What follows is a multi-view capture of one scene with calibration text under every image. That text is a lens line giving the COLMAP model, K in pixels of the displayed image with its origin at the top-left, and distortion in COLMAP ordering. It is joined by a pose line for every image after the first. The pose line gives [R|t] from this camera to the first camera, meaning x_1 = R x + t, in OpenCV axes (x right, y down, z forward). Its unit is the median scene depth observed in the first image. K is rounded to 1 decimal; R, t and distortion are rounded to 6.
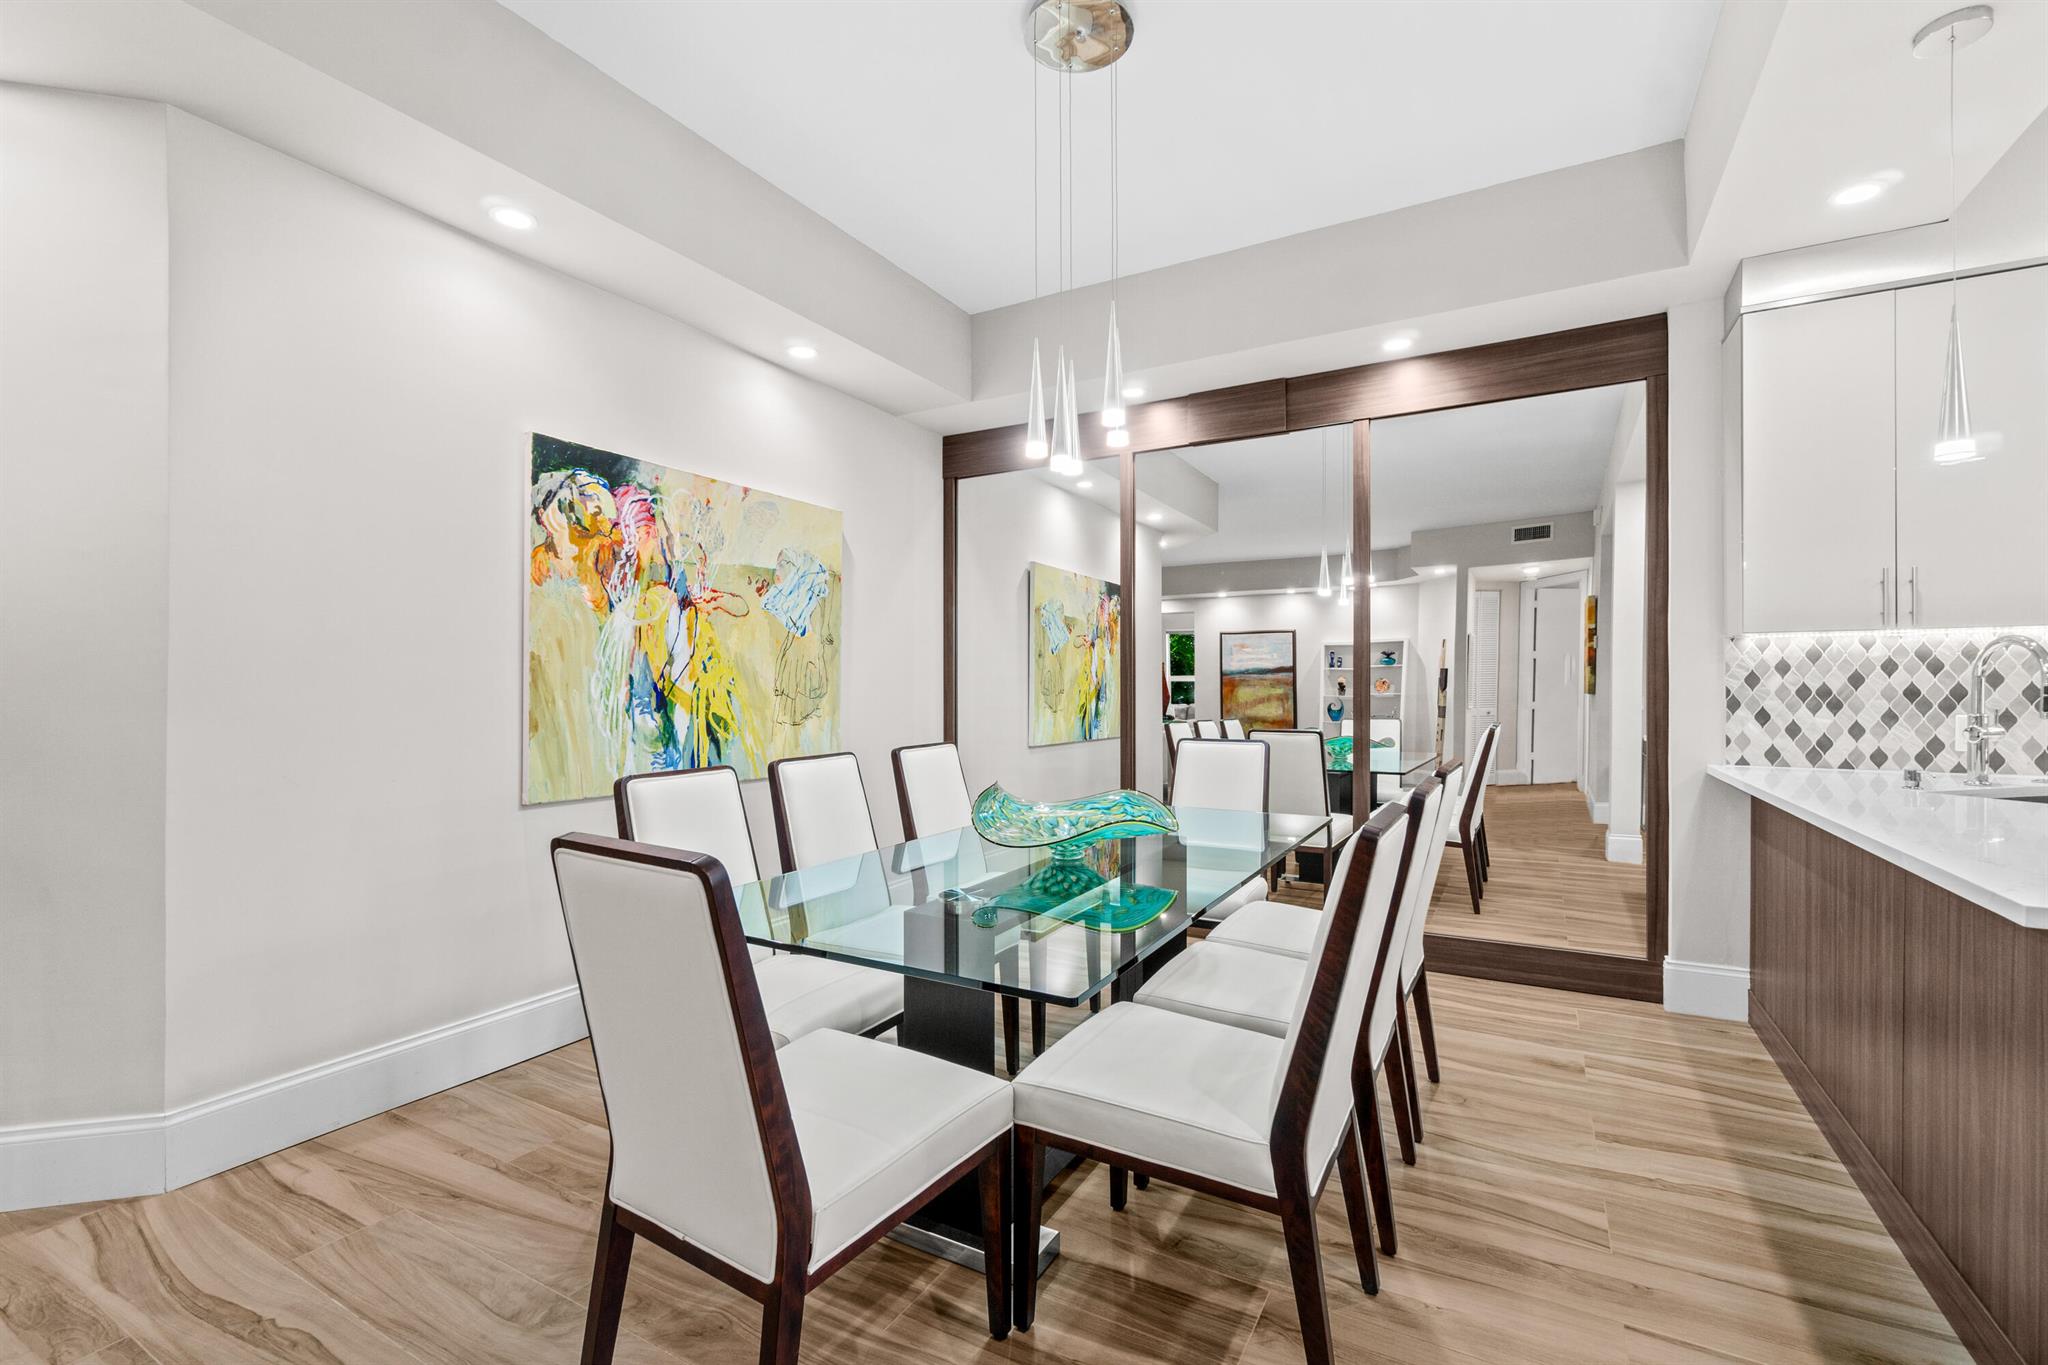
lens RADIAL K [[888.5, 0, 1001.8], [0, 888.5, 688.3], [0, 0, 1]] dist [0.001016, -0.000722]
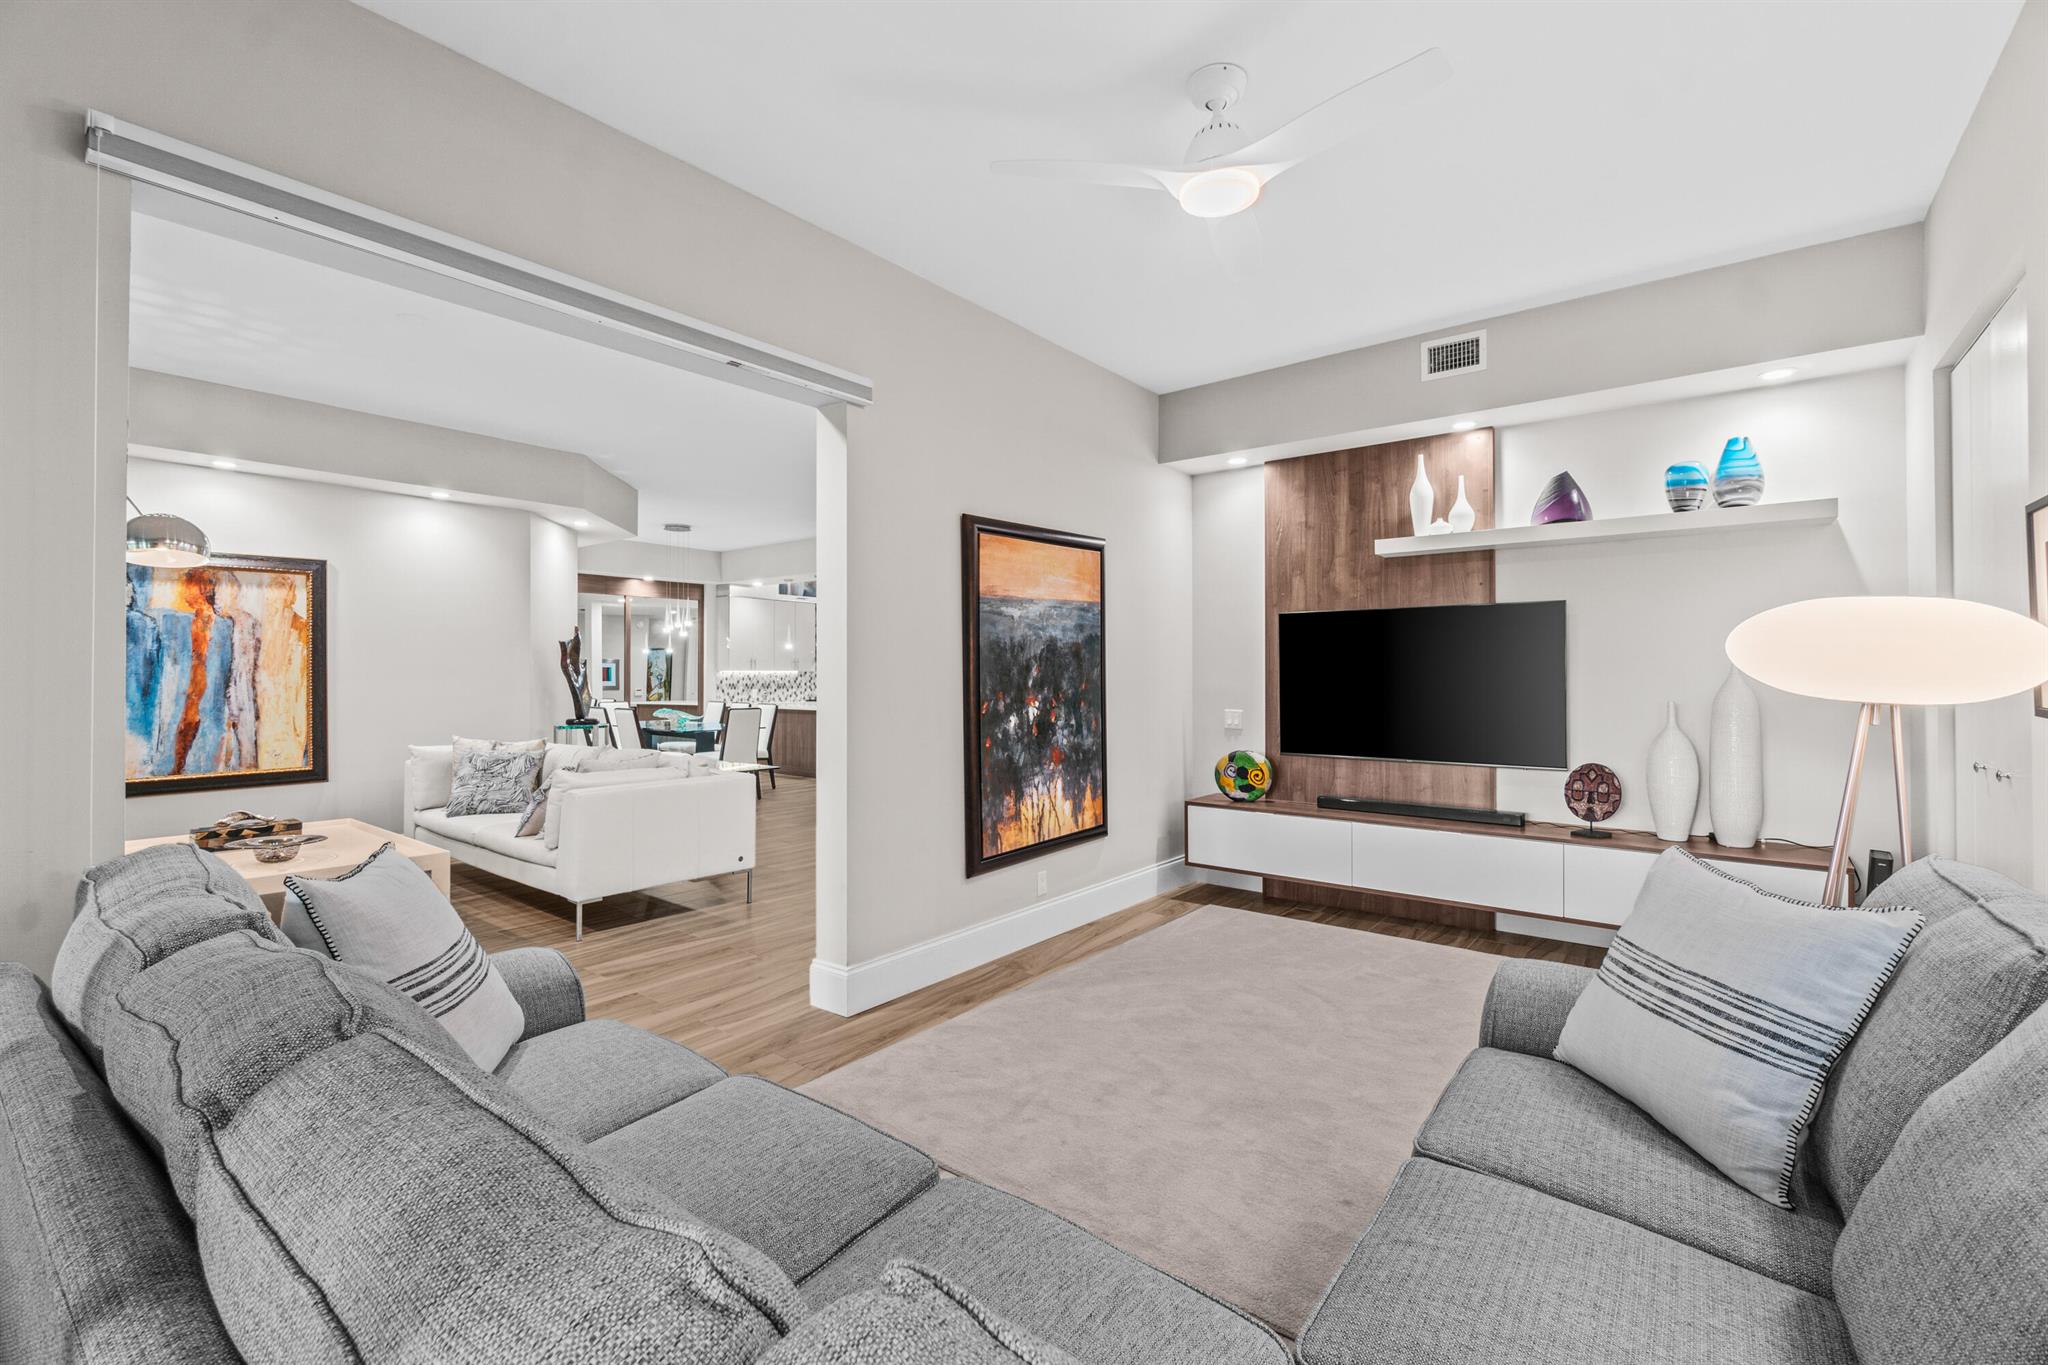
lens RADIAL K [[888.5, 0, 1027.3], [0, 888.5, 671.9], [0, 0, 1]] dist [0.001016, -0.000722]
pose [[0.150865, -0.003220, 0.988549, -2.304750], [-0.004539, 0.999982, 0.003951, -0.064543], [-0.988544, -0.005084, 0.150847, -0.734660]]
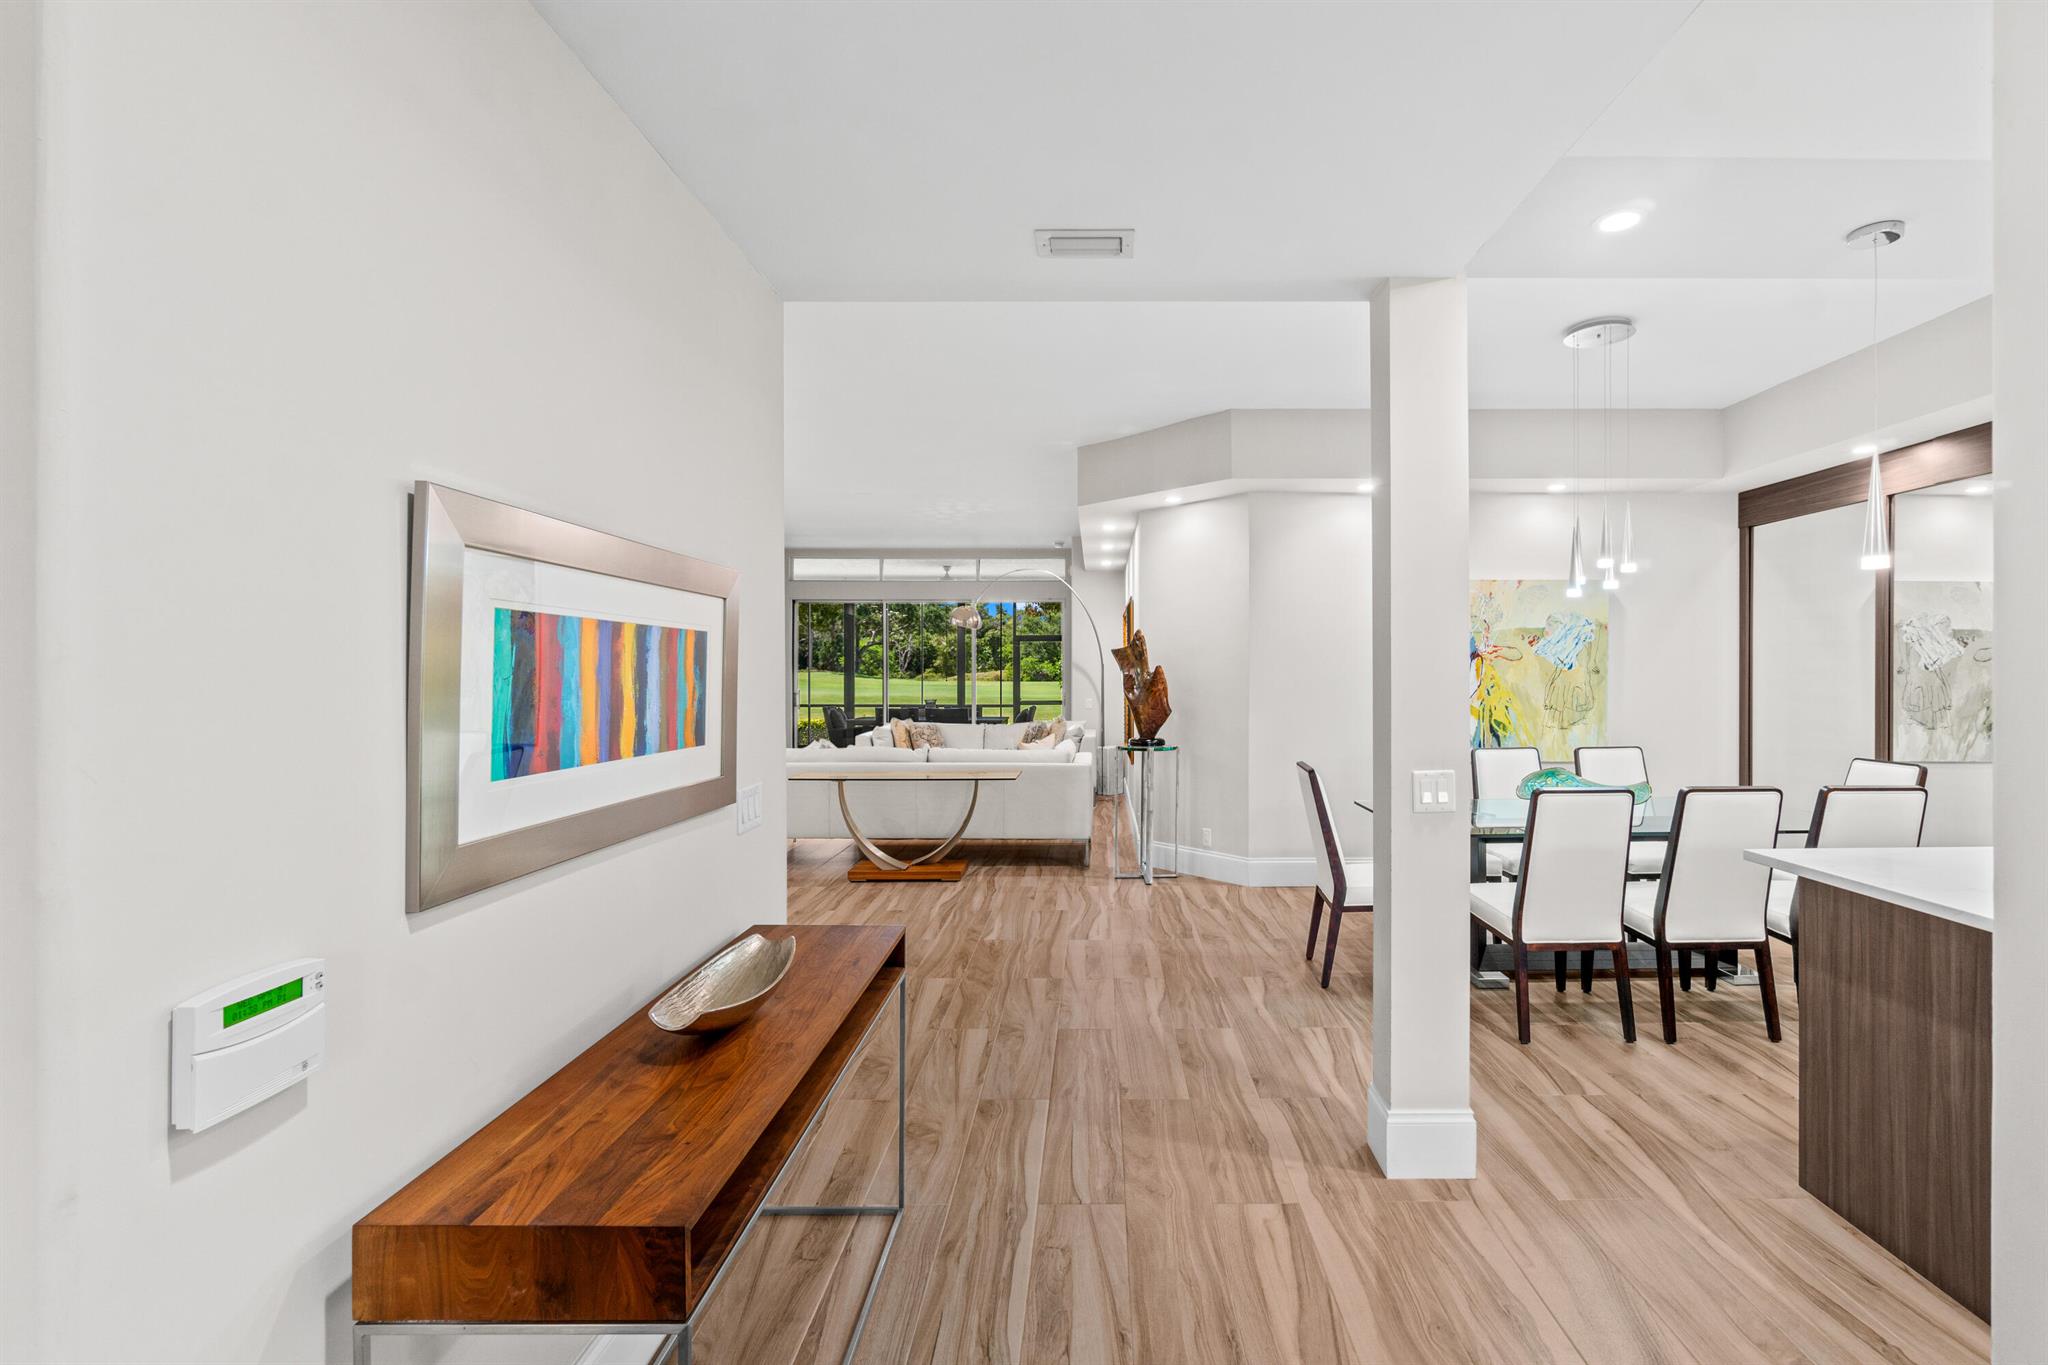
lens RADIAL K [[888.5, 0, 1043.3], [0, 888.5, 674.2], [0, 0, 1]] dist [0.001016, -0.000722]
pose [[0.429610, -0.006707, -0.902990, 0.826717], [0.009499, 0.999951, -0.002908, -0.061141], [0.902965, -0.007328, 0.429652, -0.490575]]
